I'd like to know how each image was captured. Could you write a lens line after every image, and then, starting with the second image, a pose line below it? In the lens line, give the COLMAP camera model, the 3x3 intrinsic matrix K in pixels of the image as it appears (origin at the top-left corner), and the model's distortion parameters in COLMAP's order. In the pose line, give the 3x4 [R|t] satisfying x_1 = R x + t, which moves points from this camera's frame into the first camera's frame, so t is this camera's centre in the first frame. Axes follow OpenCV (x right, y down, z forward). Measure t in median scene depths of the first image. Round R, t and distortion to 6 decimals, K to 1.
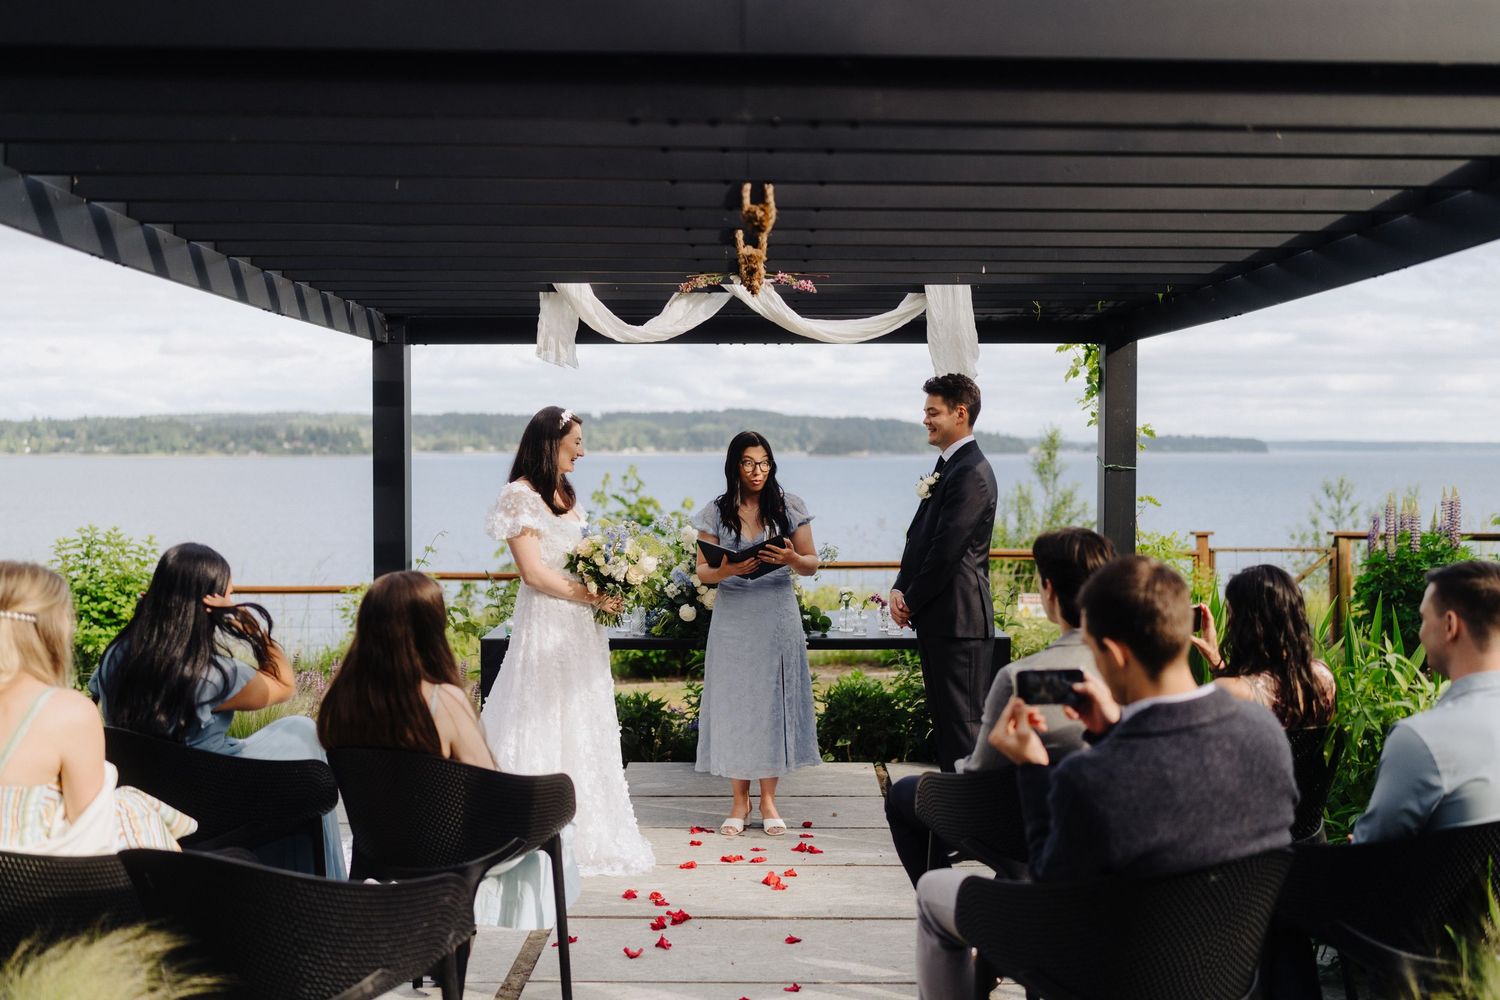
lens RADIAL K [[1464.6, 0, 781.9], [0, 1464.6, 491.0], [0, 0, 1]] dist [-0.003317, 0.009503]
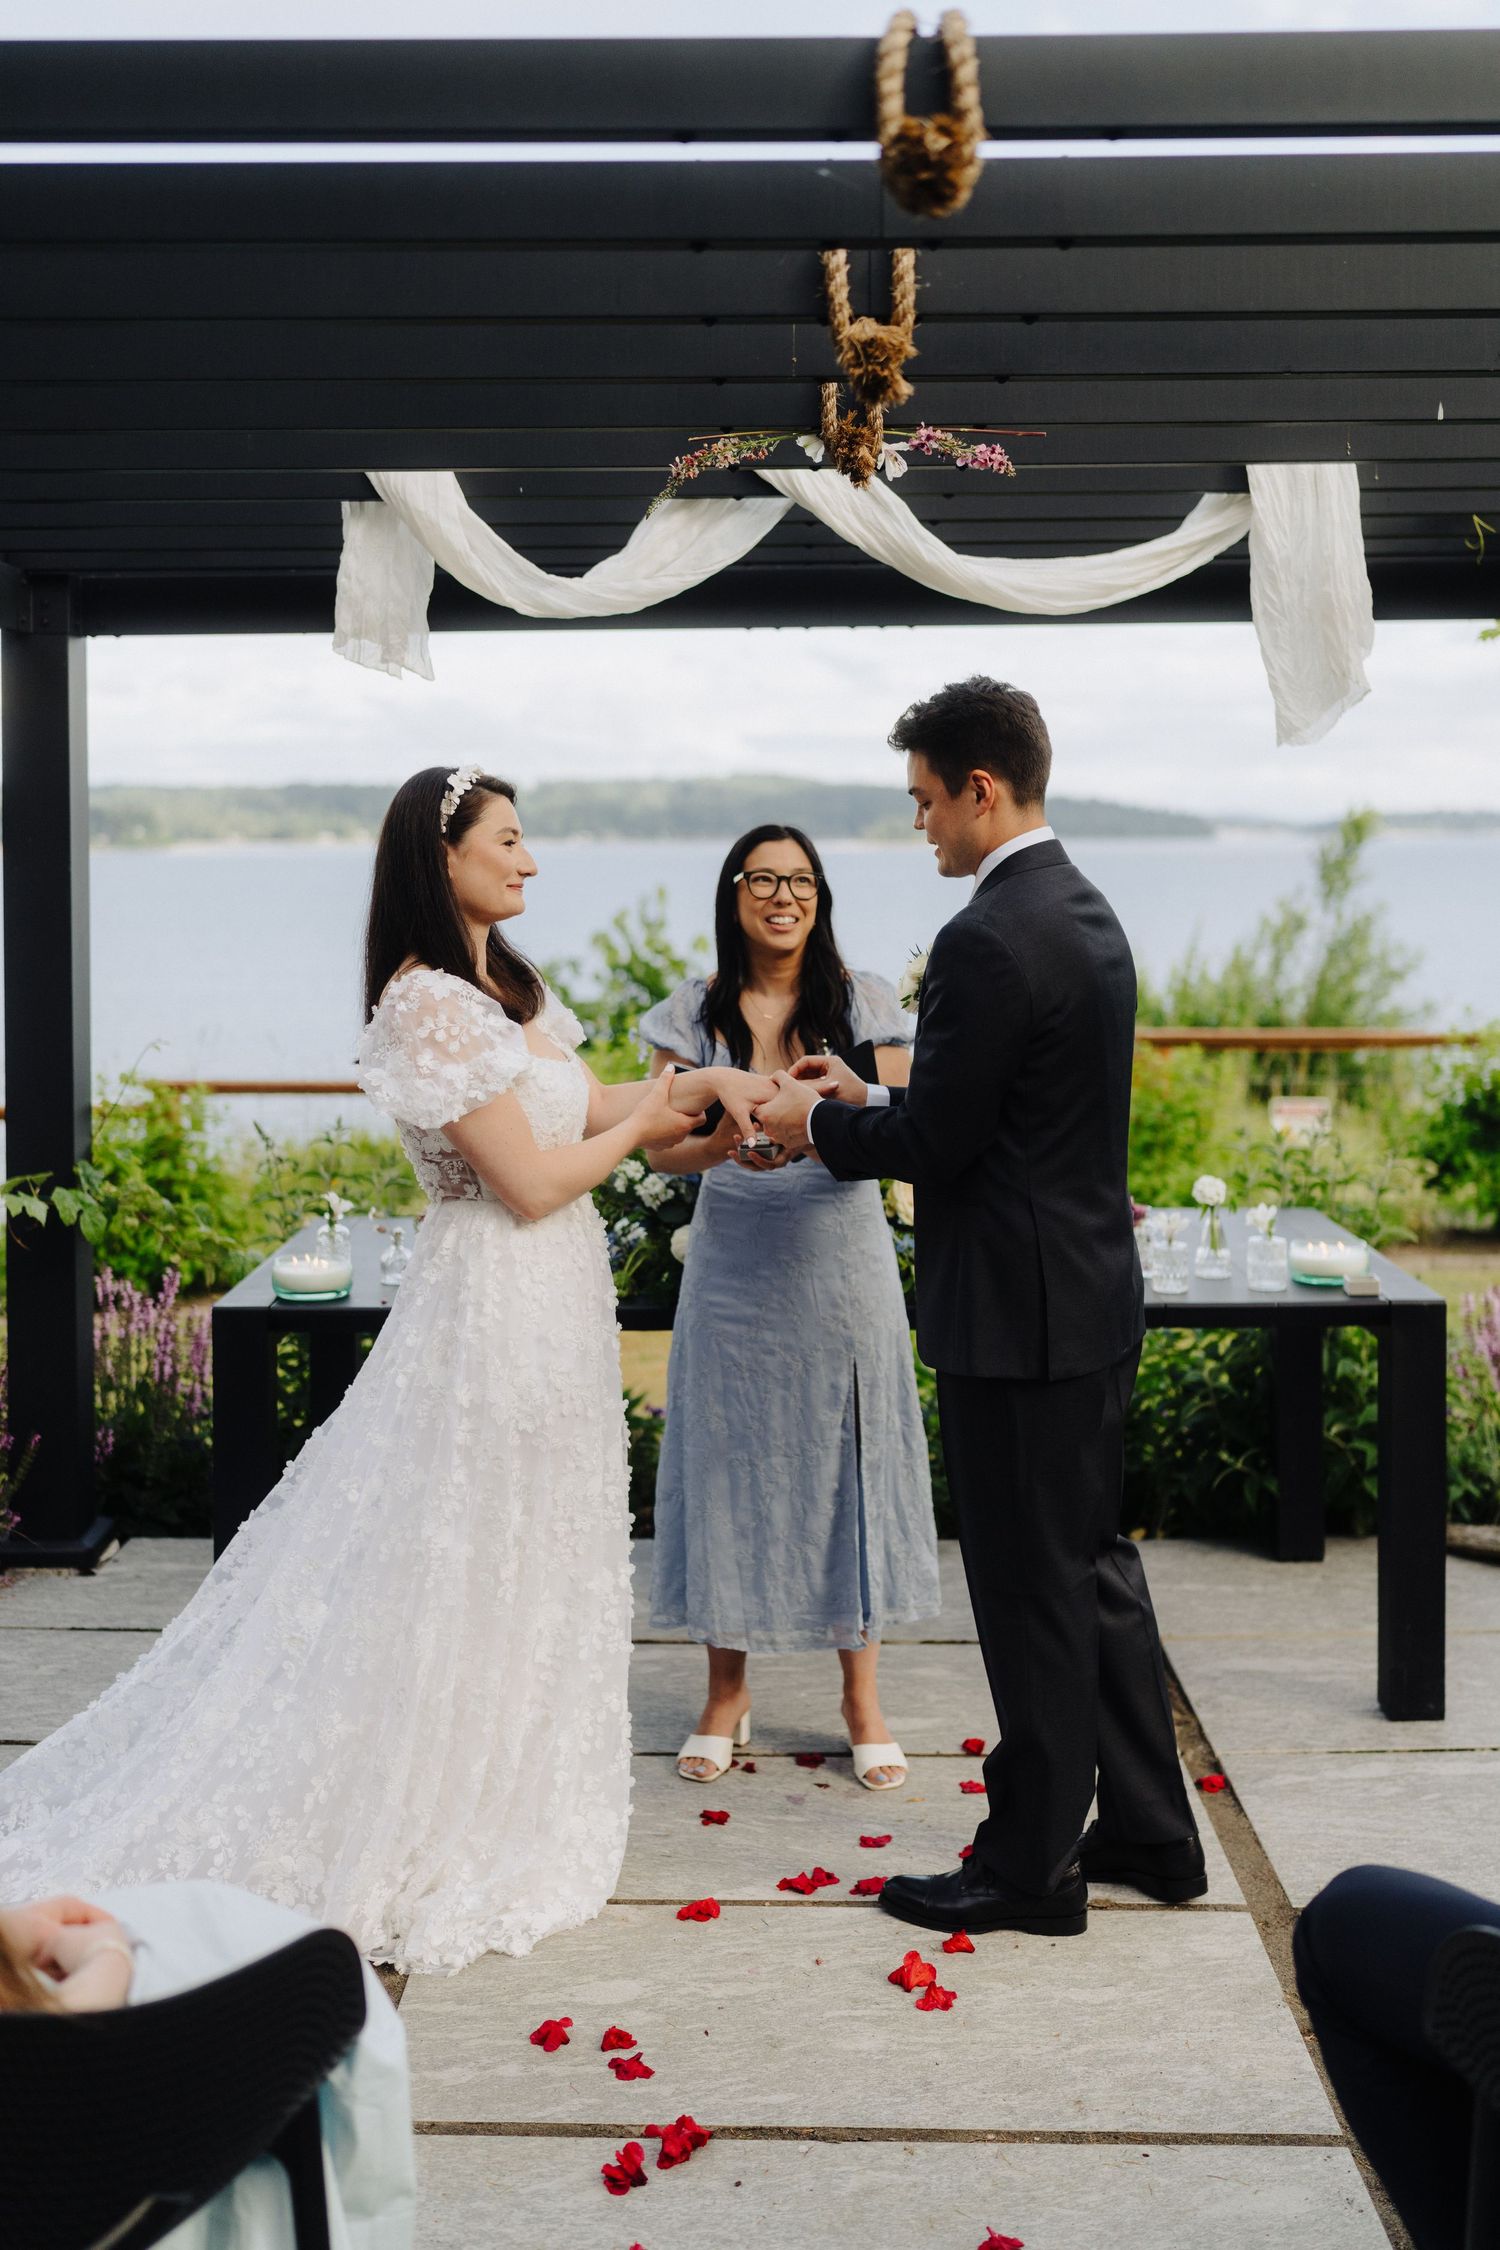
lens RADIAL K [[2282.9, 0, 745.8], [0, 2282.9, 874.9], [0, 0, 1]] dist [-0.001419, 0.004627]
pose [[0.999483, -0.006280, -0.031532, -0.027158], [0.005941, 0.999924, -0.010826, -0.018935], [0.031597, 0.010633, 0.999444, 0.340193]]
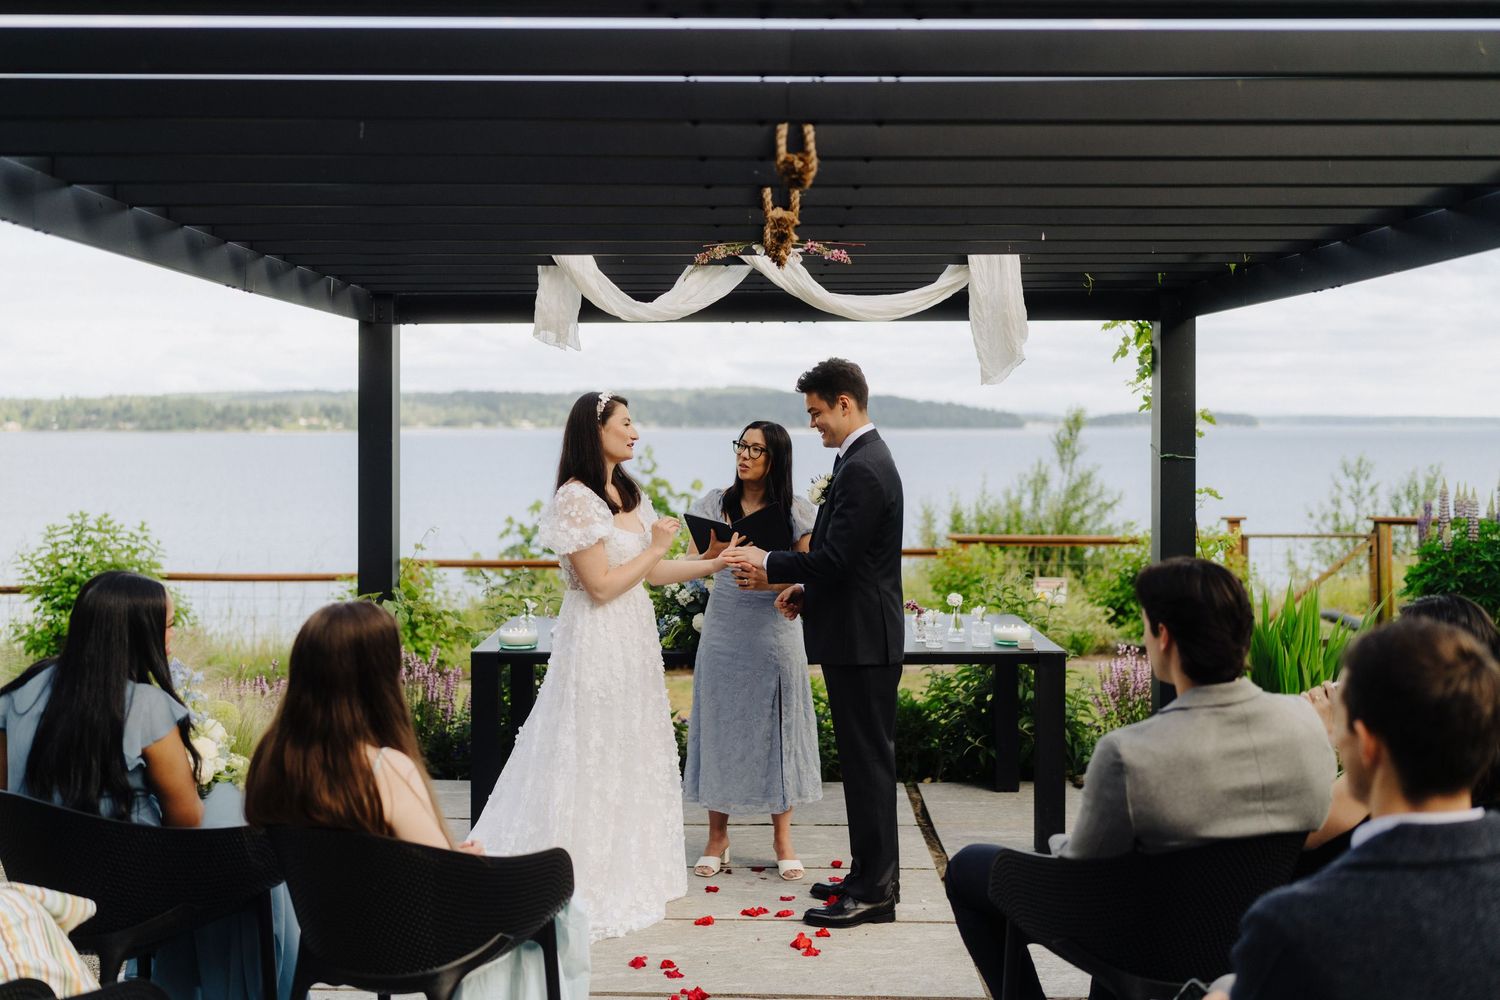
lens RADIAL K [[1419.1, 0, 740.1], [0, 1419.1, 422.2], [0, 0, 1]] dist [-0.001425, 0.005345]
pose [[0.999588, -0.001711, -0.028647, -0.016571], [0.000855, 0.999554, -0.029844, -0.013807], [0.028686, 0.029807, 0.999144, 0.137031]]
